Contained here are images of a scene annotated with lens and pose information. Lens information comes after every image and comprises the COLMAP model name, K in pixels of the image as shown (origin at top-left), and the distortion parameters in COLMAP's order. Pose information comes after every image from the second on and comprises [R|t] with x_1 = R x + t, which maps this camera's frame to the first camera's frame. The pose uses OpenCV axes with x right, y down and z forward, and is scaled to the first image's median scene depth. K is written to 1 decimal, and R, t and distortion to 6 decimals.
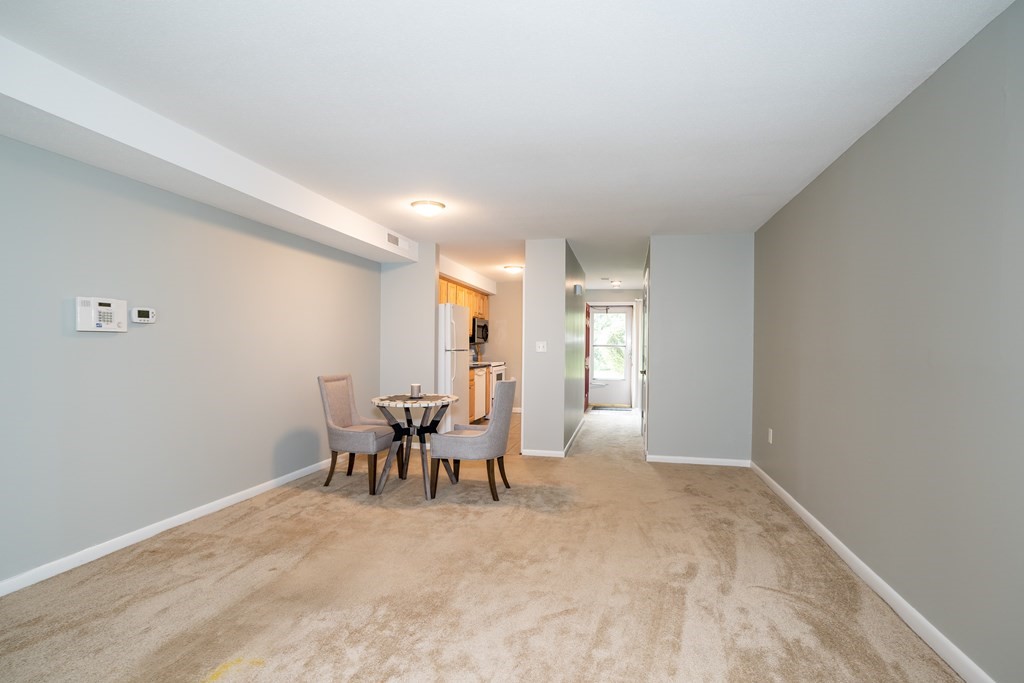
lens RADIAL K [[537.3, 0, 512.0], [0, 537.3, 341.5], [0, 0, 1]] dist [-0.012661, 0.000423]
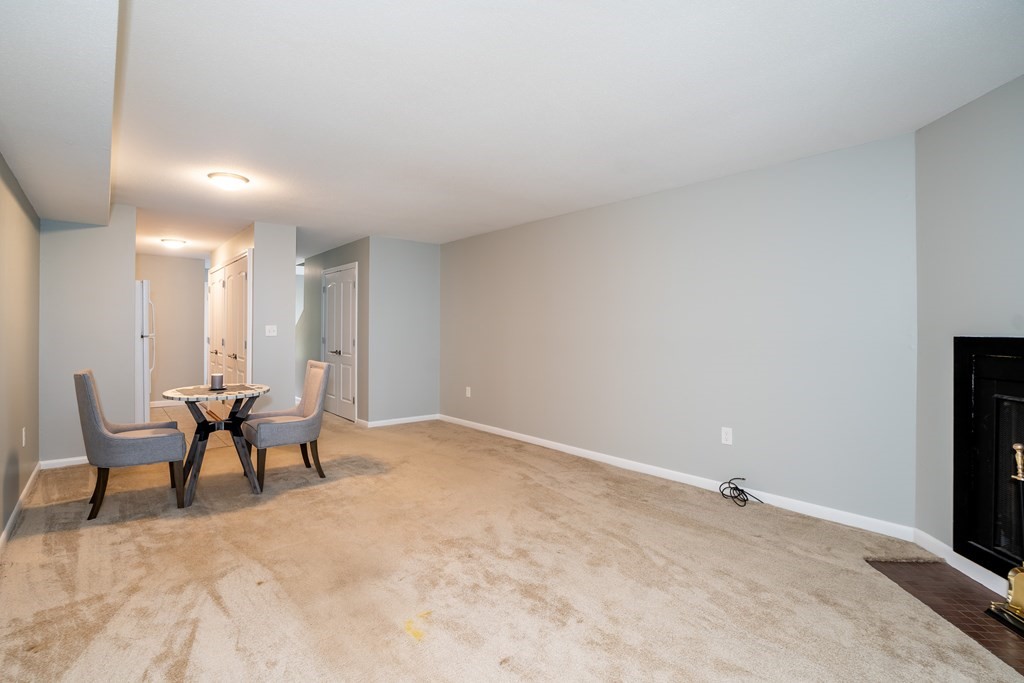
lens RADIAL K [[514.1, 0, 512.0], [0, 514.1, 341.5], [0, 0, 1]] dist [0.000662, 0.000762]
pose [[0.587277, -0.027287, 0.808926, -0.665461], [-0.013988, 0.998940, 0.043853, -0.028804], [-0.809265, -0.037069, 0.586273, 0.100383]]
